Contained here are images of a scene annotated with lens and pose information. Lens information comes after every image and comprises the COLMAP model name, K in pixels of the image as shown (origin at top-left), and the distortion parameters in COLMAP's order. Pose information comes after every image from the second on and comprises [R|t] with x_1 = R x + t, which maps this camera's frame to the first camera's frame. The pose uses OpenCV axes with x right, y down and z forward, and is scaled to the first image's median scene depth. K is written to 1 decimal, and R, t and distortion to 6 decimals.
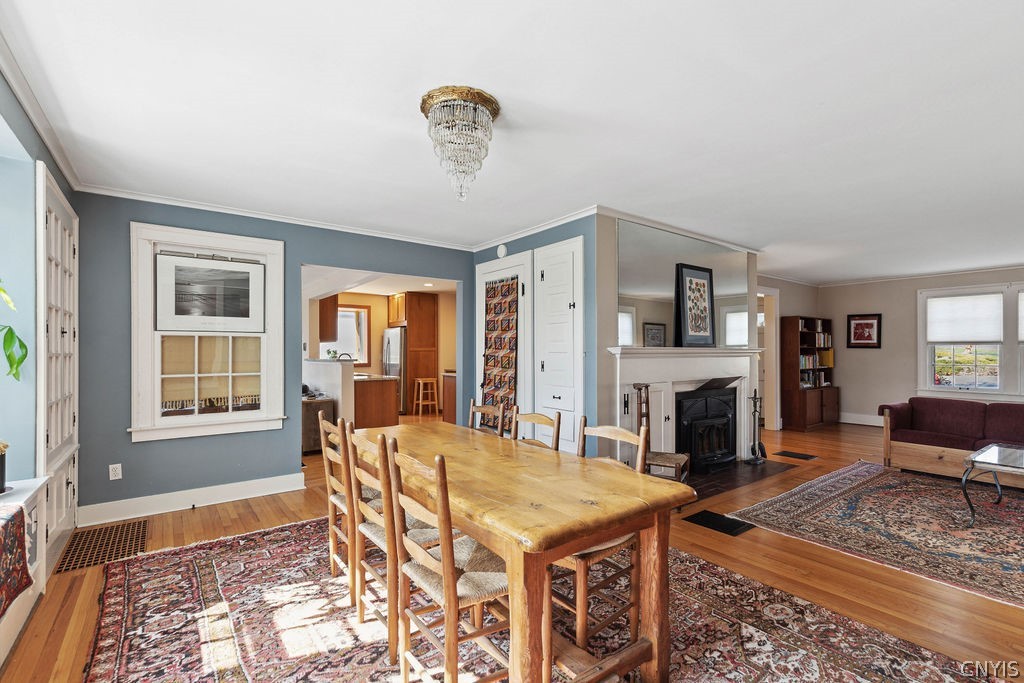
lens RADIAL K [[461.1, 0, 513.7], [0, 461.1, 348.4], [0, 0, 1]] dist [0.009437, -0.001128]
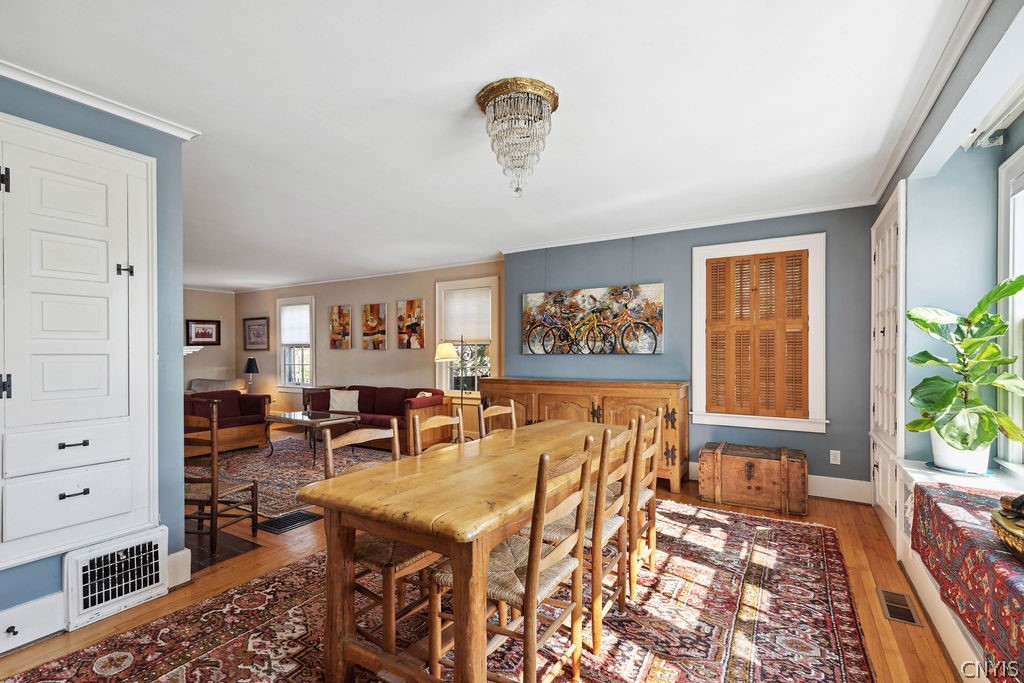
lens RADIAL K [[461.1, 0, 517.1], [0, 461.1, 353.9], [0, 0, 1]] dist [0.009437, -0.001128]
pose [[-0.375186, -0.000659, 0.926949, -0.898767], [-0.002885, 0.999996, -0.000457, 0.011454], [-0.926945, -0.002846, -0.375187, 1.208676]]
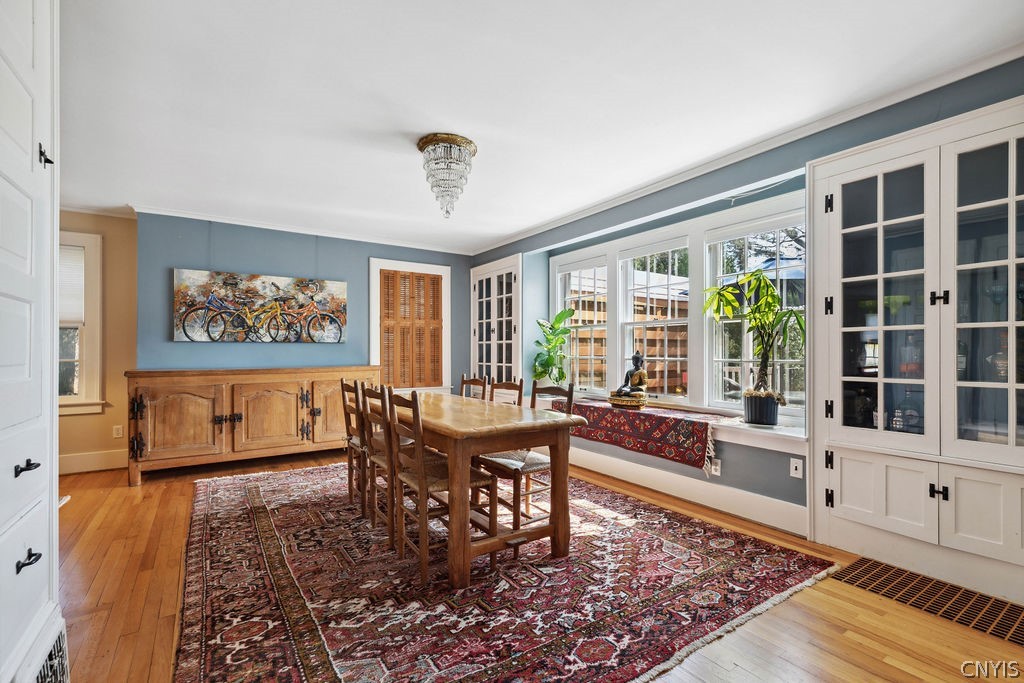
lens RADIAL K [[461.1, 0, 510.2], [0, 461.1, 347.4], [0, 0, 1]] dist [0.009437, -0.001128]
pose [[-0.998129, 0.003800, 0.061018, -0.329380], [0.002686, 0.999828, -0.018327, 0.068846], [-0.061078, -0.018128, -0.997968, 2.037026]]
